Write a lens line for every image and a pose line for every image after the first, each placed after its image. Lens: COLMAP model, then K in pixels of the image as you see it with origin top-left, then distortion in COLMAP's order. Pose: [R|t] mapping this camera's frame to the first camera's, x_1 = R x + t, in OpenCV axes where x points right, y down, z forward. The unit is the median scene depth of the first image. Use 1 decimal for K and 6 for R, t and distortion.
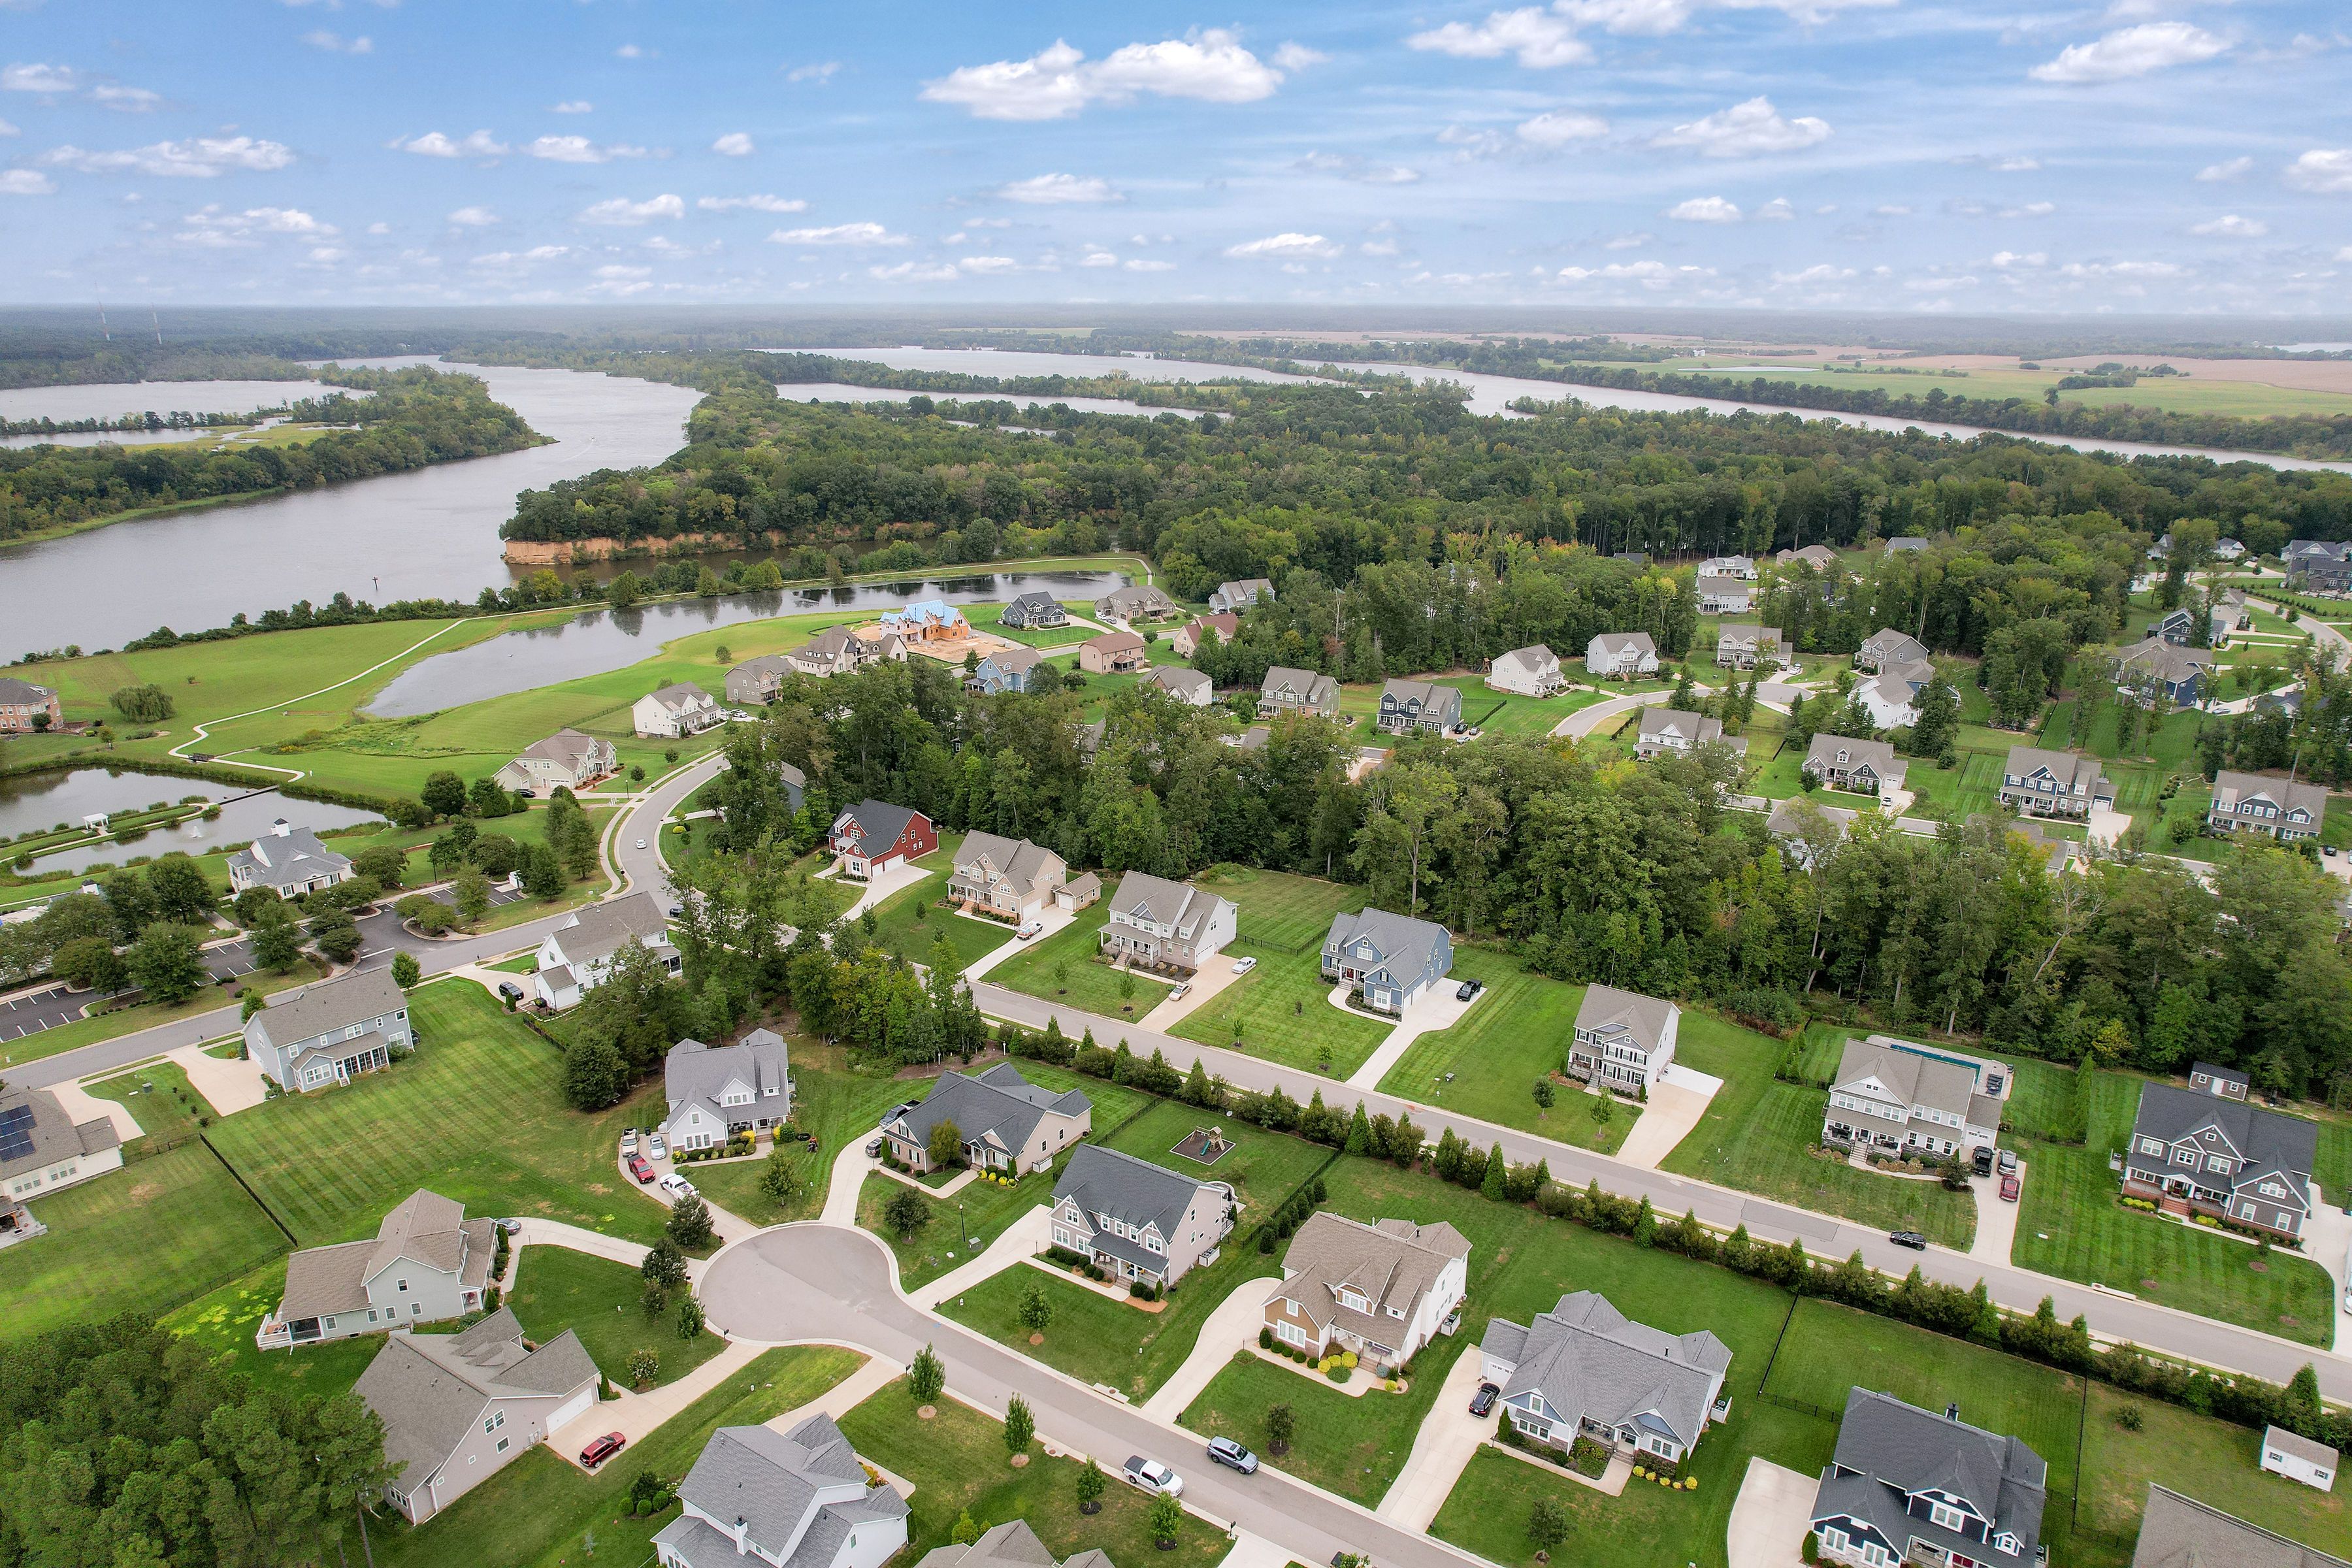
lens RADIAL K [[1484.3, 0, 1193.1], [0, 1484.3, 793.7], [0, 0, 1]] dist [-0.072938, 0.060508]
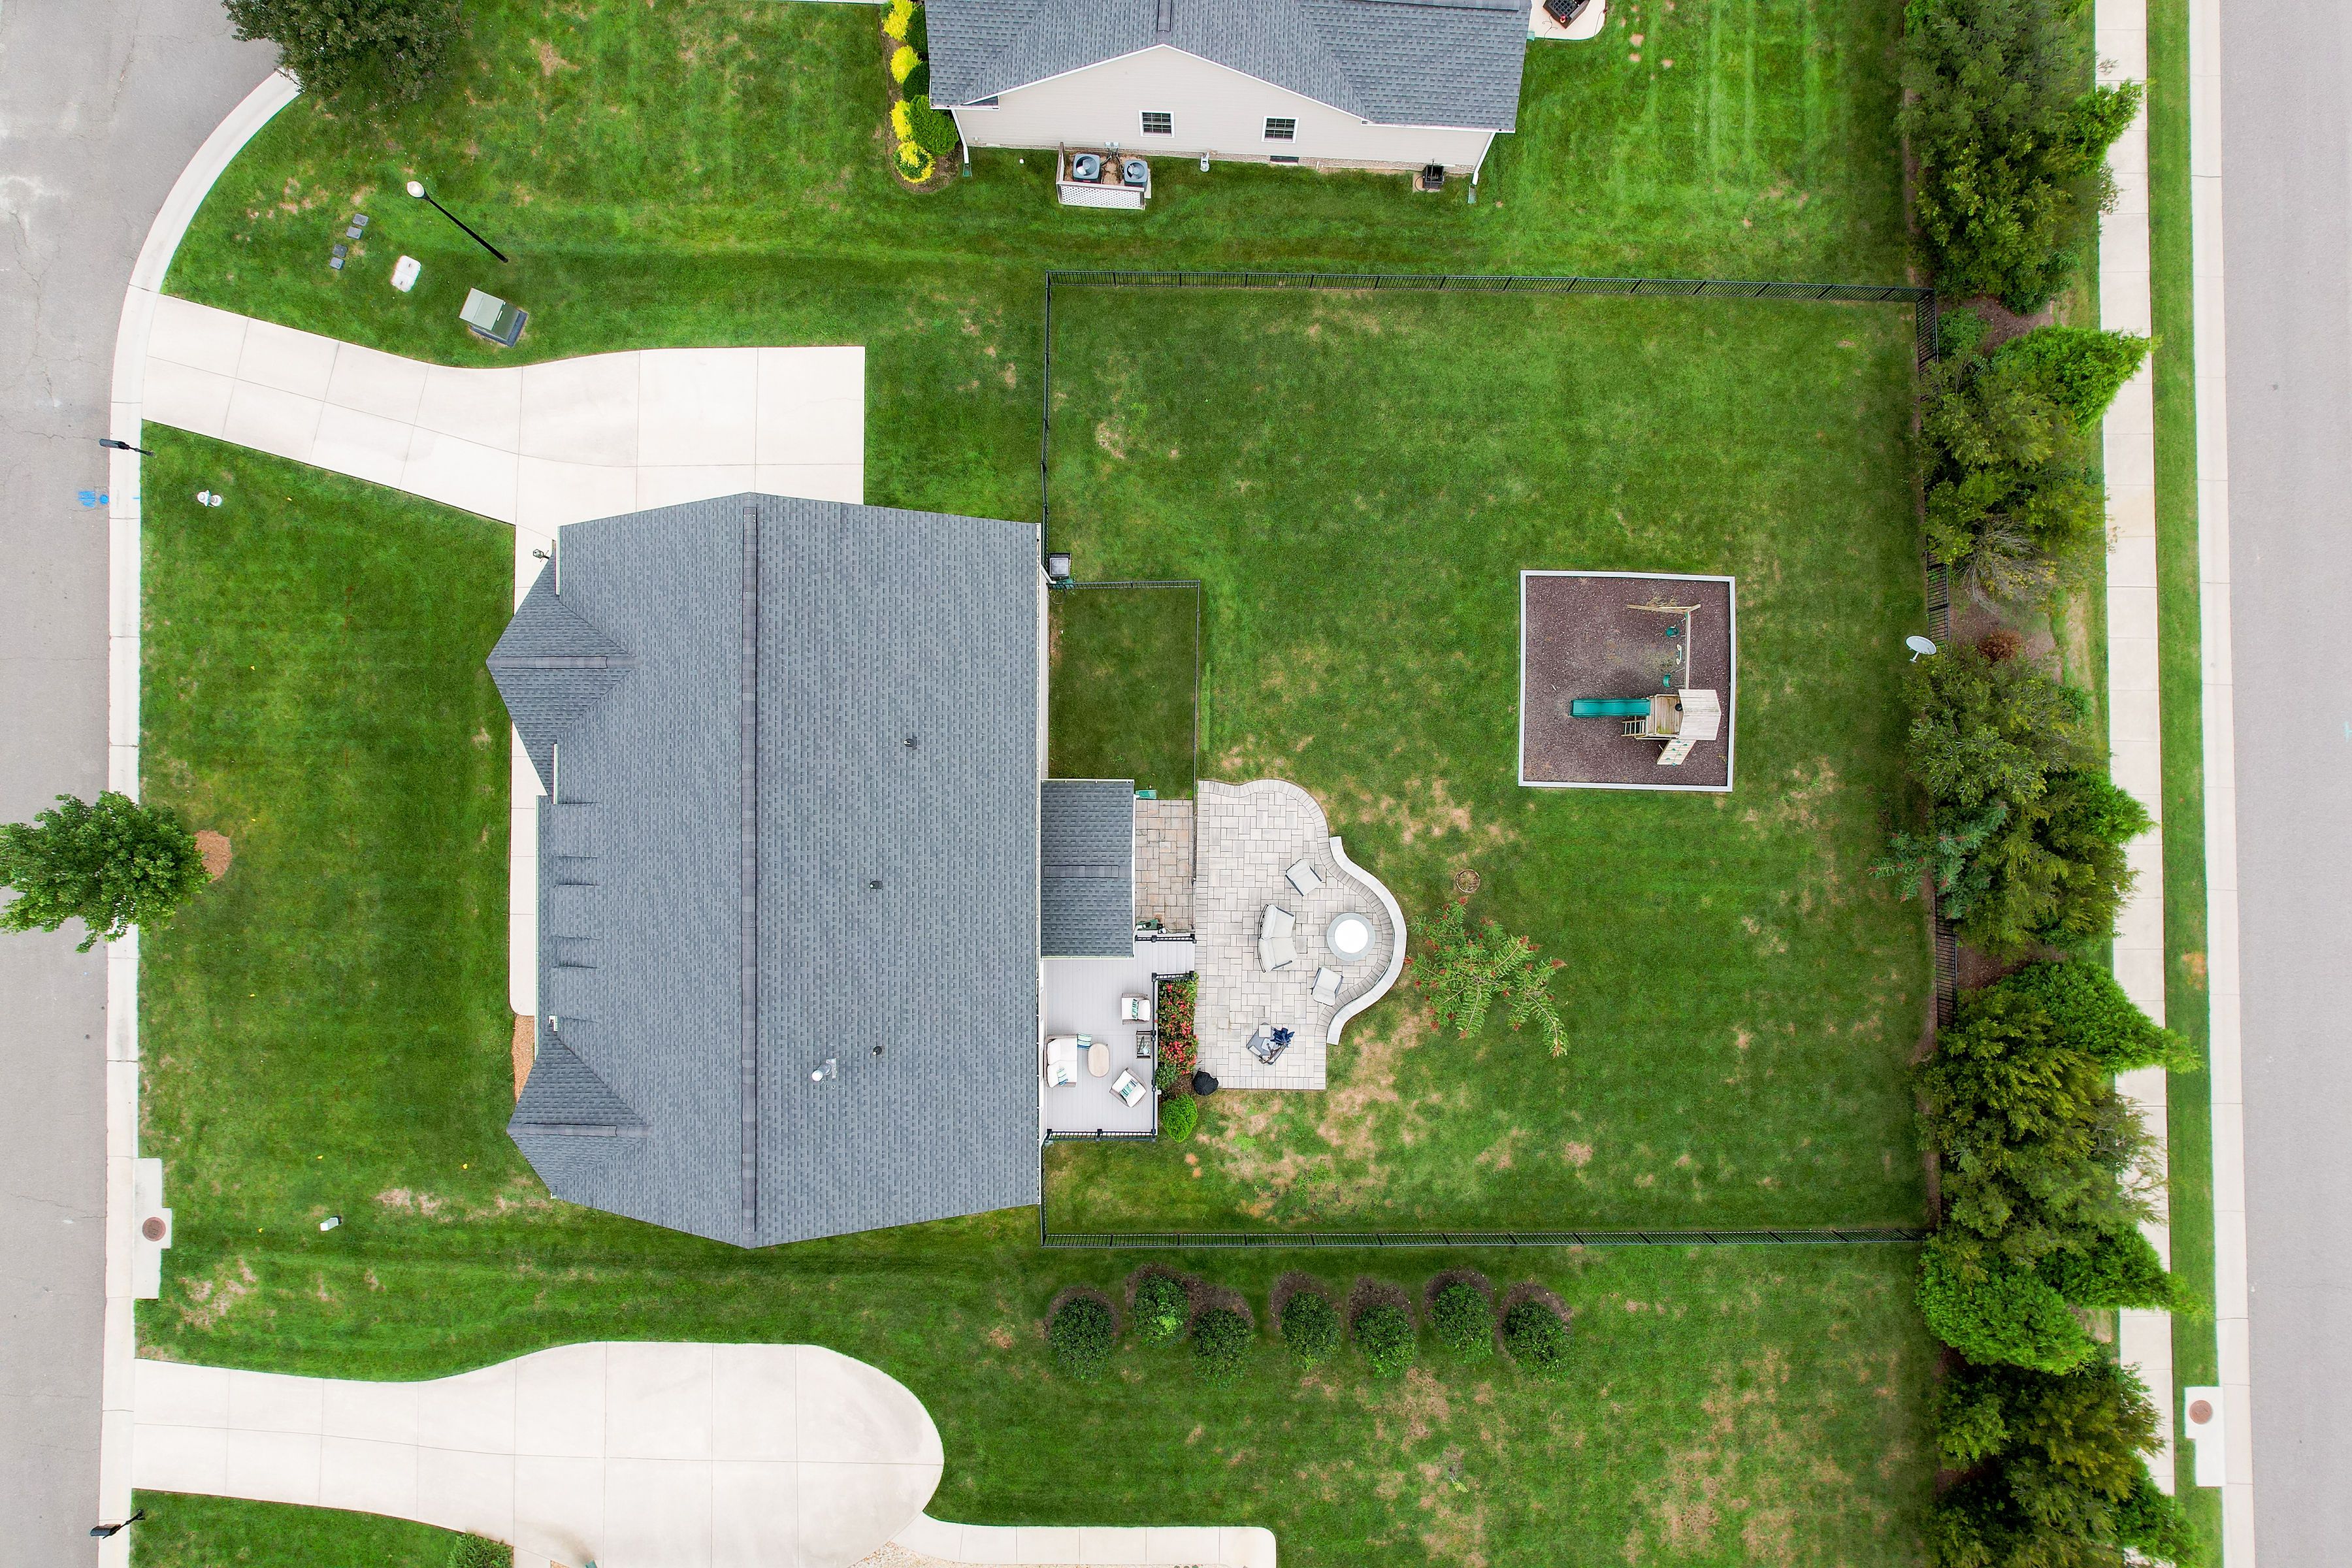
lens RADIAL K [[1507.3, 0, 1186.3], [0, 1507.3, 784.3], [0, 0, 1]] dist [-0.066591, 0.051760]
pose [[0.531300, 0.846994, -0.017893, -0.011141], [-0.265554, 0.186558, 0.945874, 0.042955], [0.804488, -0.497792, 0.324041, 0.804565]]
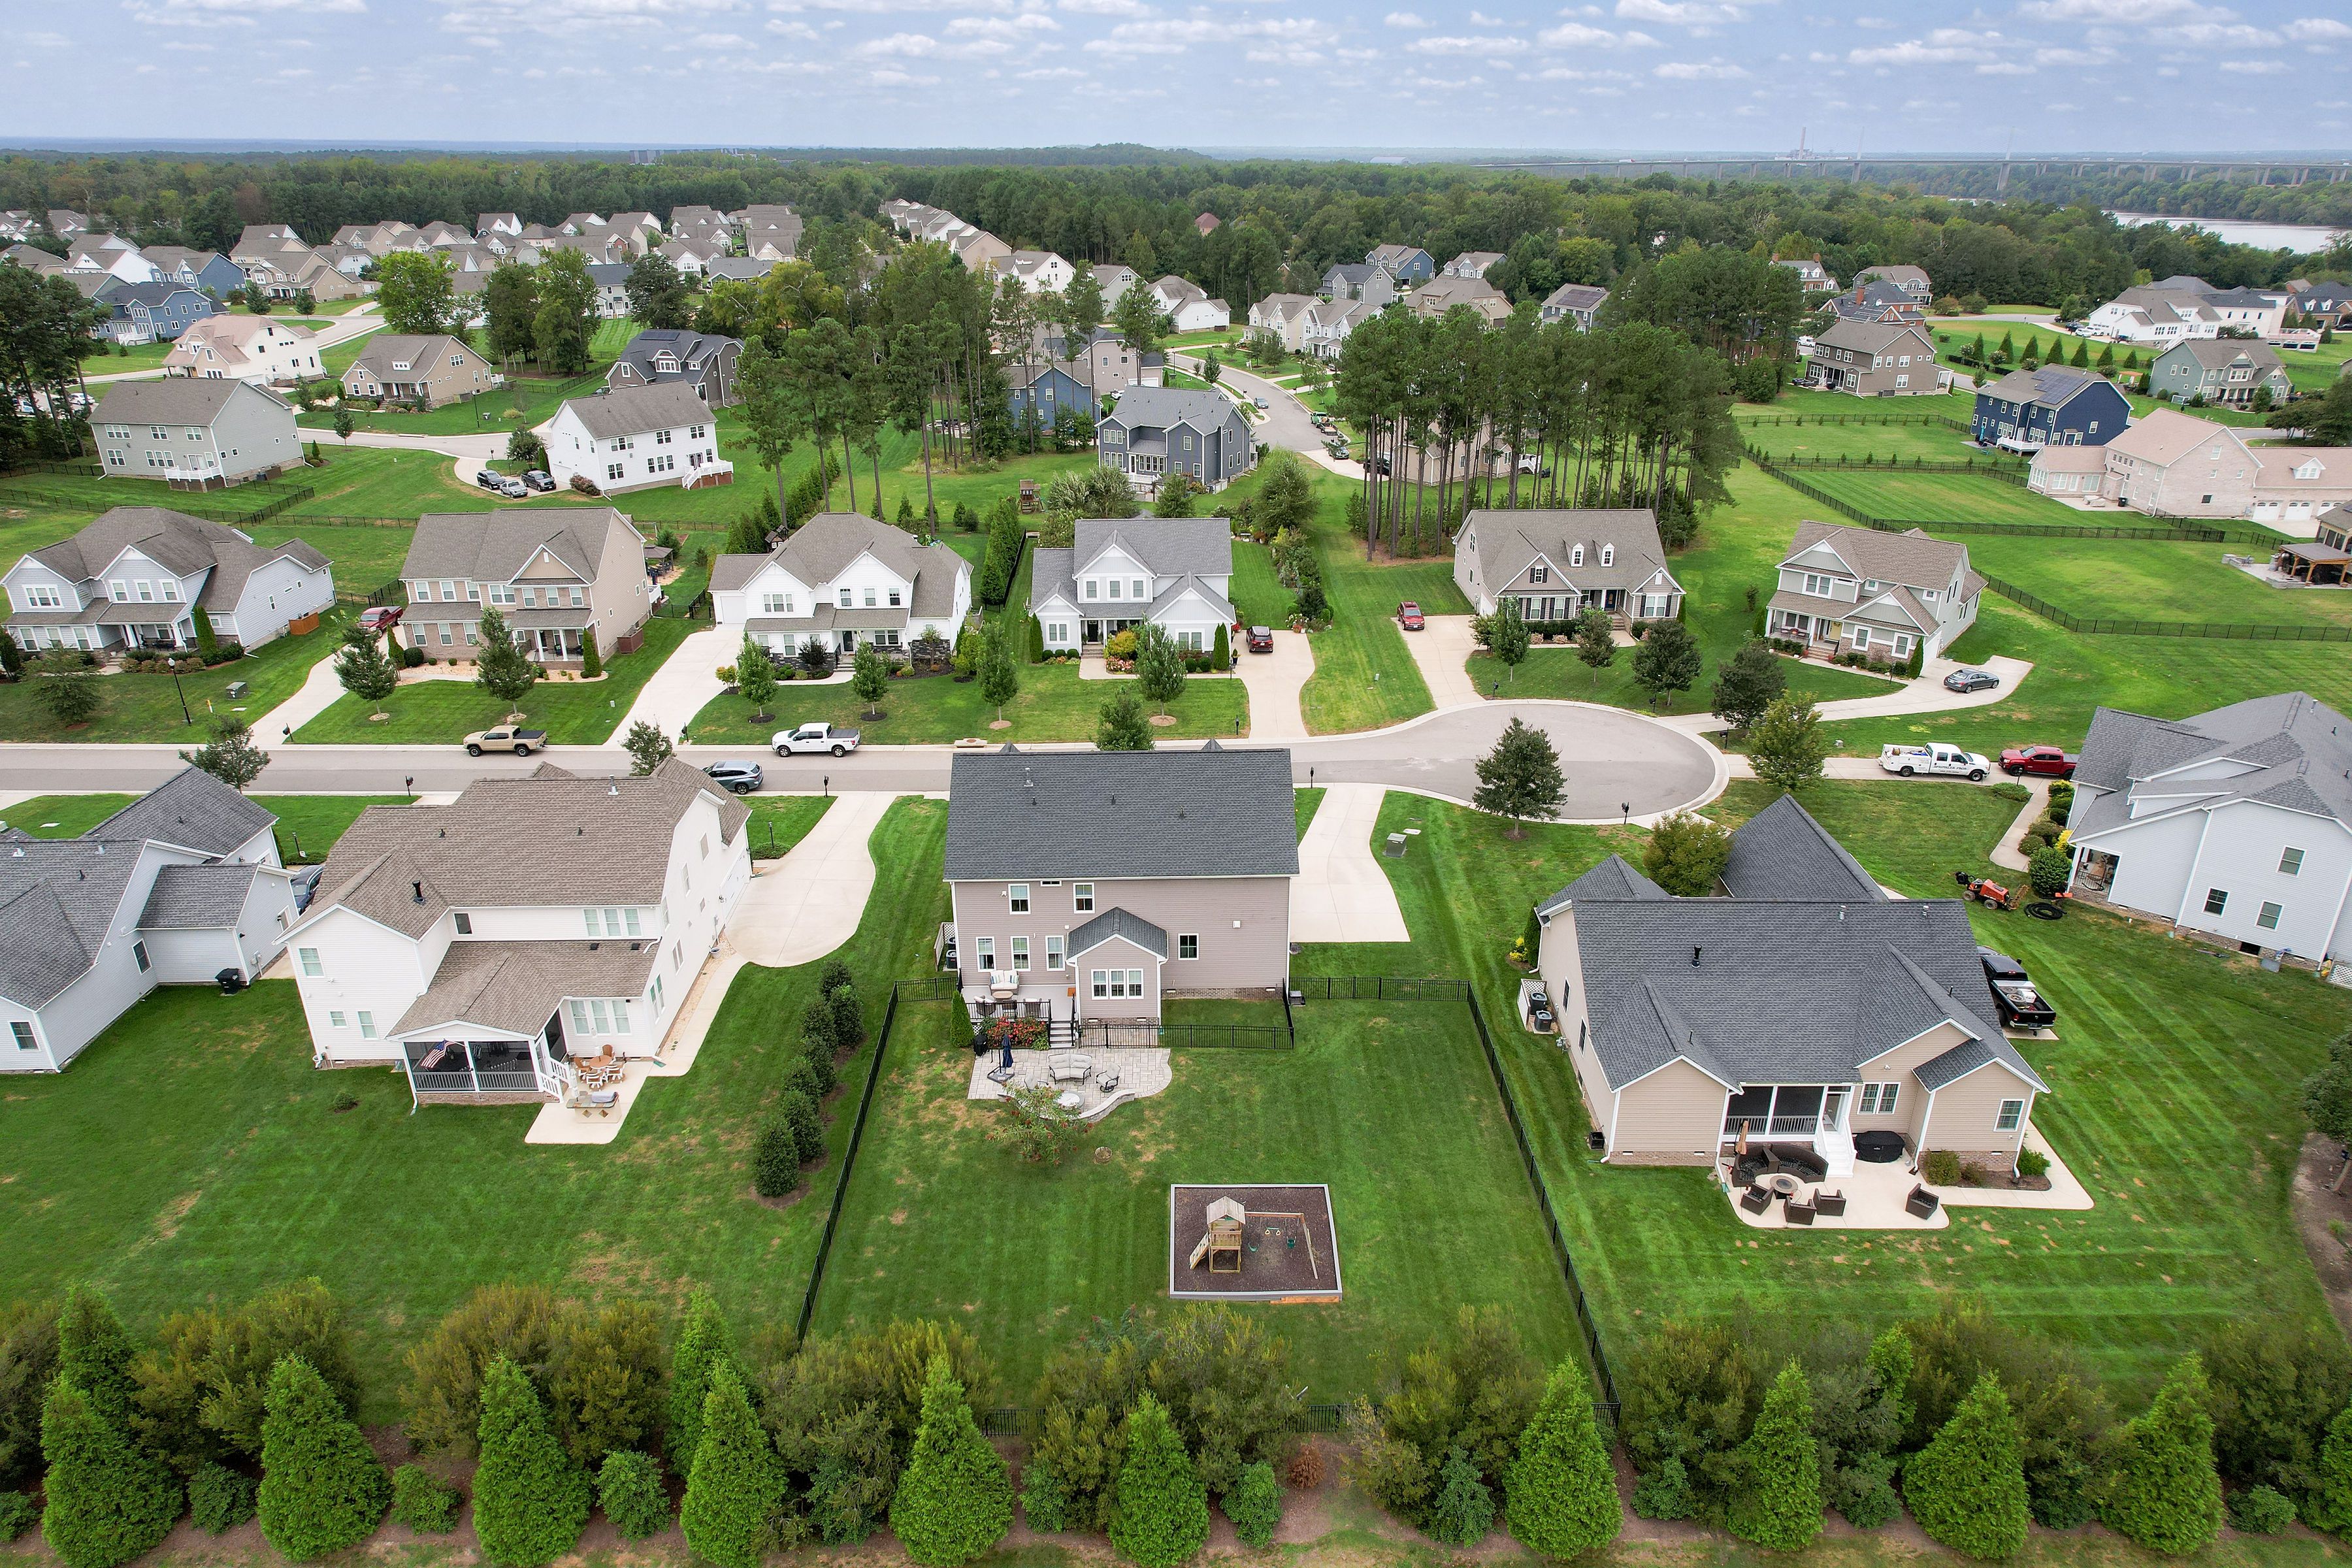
lens RADIAL K [[1502.7, 0, 1186.9], [0, 1502.7, 785.3], [0, 0, 1]] dist [-0.069939, 0.062366]
pose [[-0.831353, 0.214587, -0.512645, 0.138713], [-0.179624, 0.769183, 0.613264, -0.007789], [0.525916, 0.601922, -0.600917, 1.038203]]
